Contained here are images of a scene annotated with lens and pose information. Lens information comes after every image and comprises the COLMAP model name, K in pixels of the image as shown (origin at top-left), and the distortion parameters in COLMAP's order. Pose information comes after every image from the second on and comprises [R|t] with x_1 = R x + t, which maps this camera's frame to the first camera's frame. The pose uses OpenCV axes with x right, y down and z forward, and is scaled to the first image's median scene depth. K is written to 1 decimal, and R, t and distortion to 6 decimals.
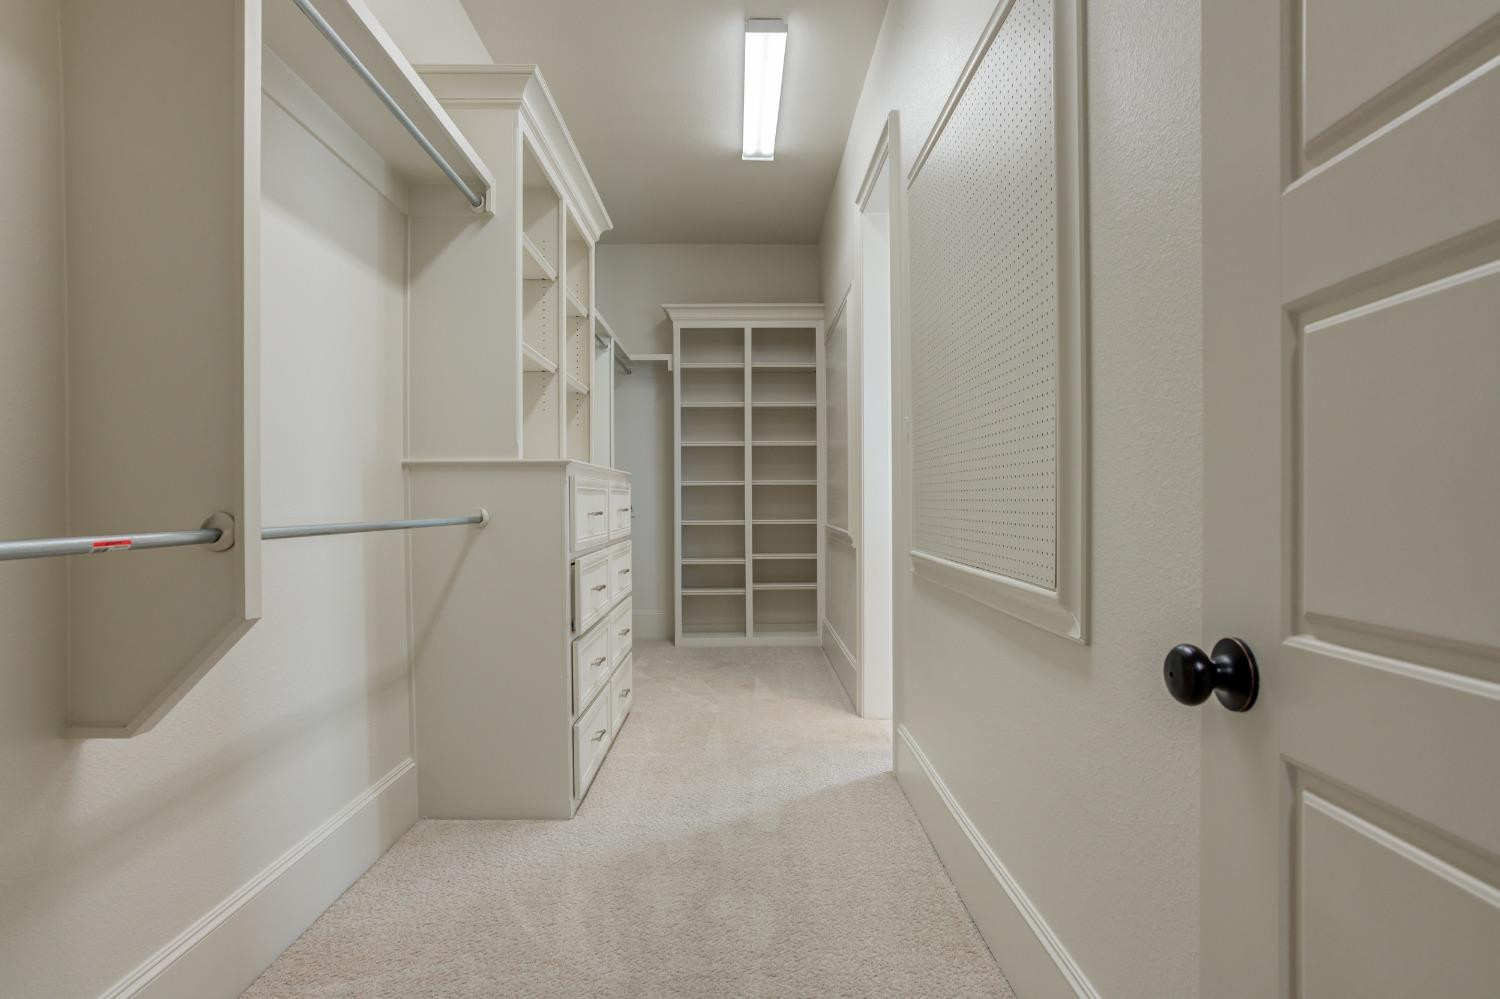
lens RADIAL K [[790.5, 0, 753.3], [0, 790.5, 496.9], [0, 0, 1]] dist [-0.060524, 0.040149]
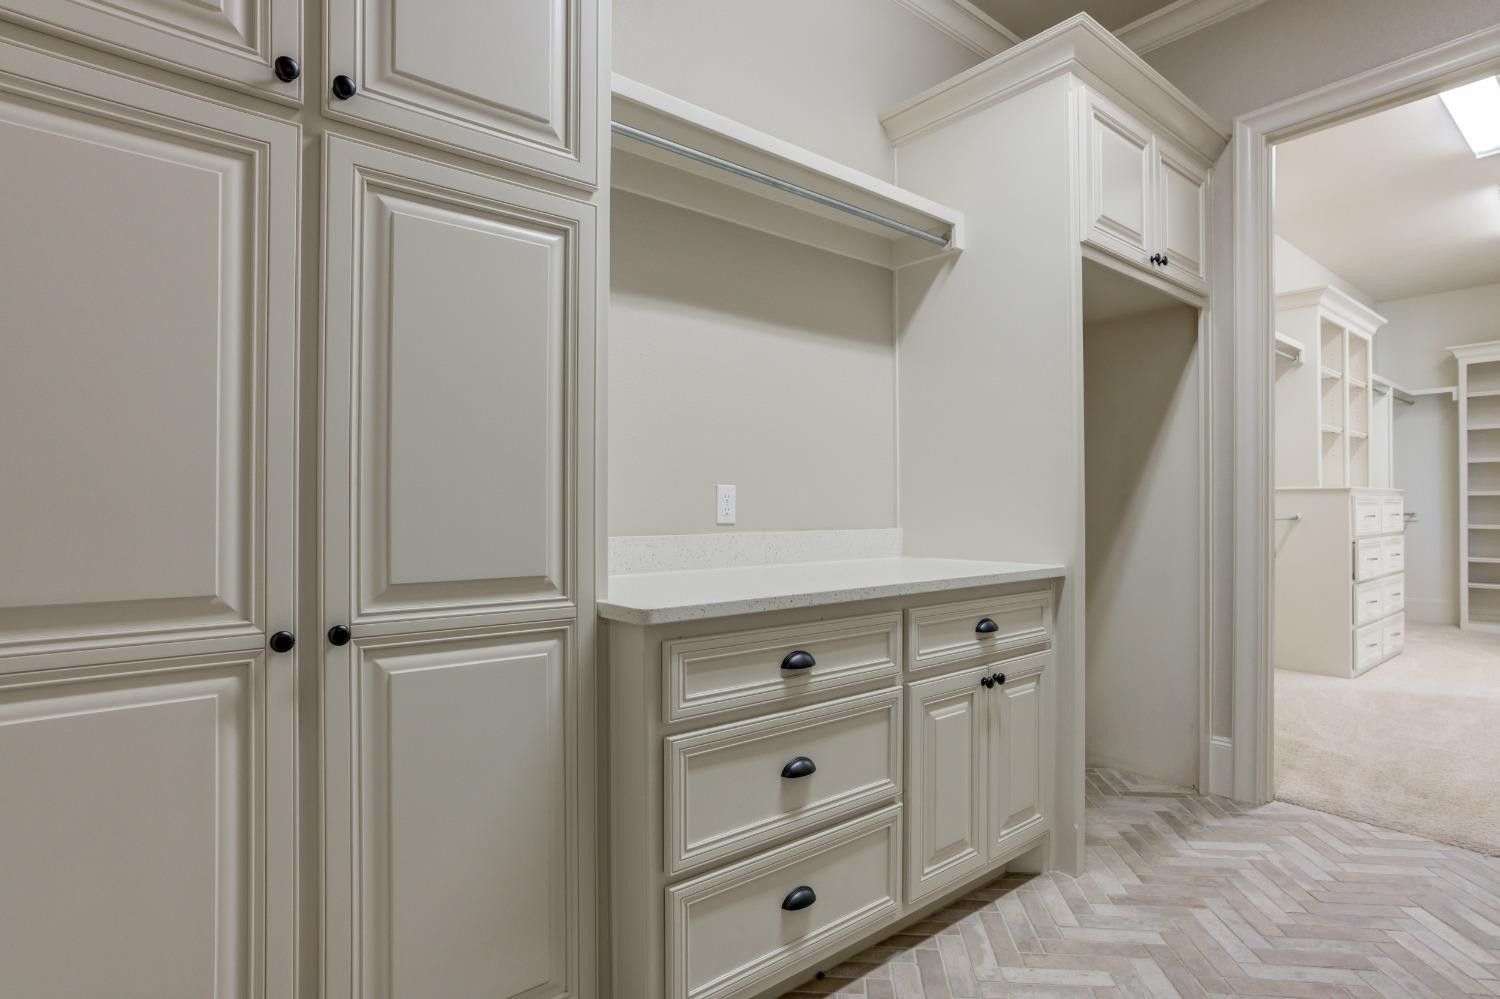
lens RADIAL K [[790.5, 0, 753.3], [0, 790.5, 496.9], [0, 0, 1]] dist [-0.060524, 0.040149]
pose [[0.629730, -0.002430, -0.776811, 0.201736], [-0.001113, 0.999991, -0.004030, -0.009924], [0.776814, 0.003403, 0.629721, -0.851783]]
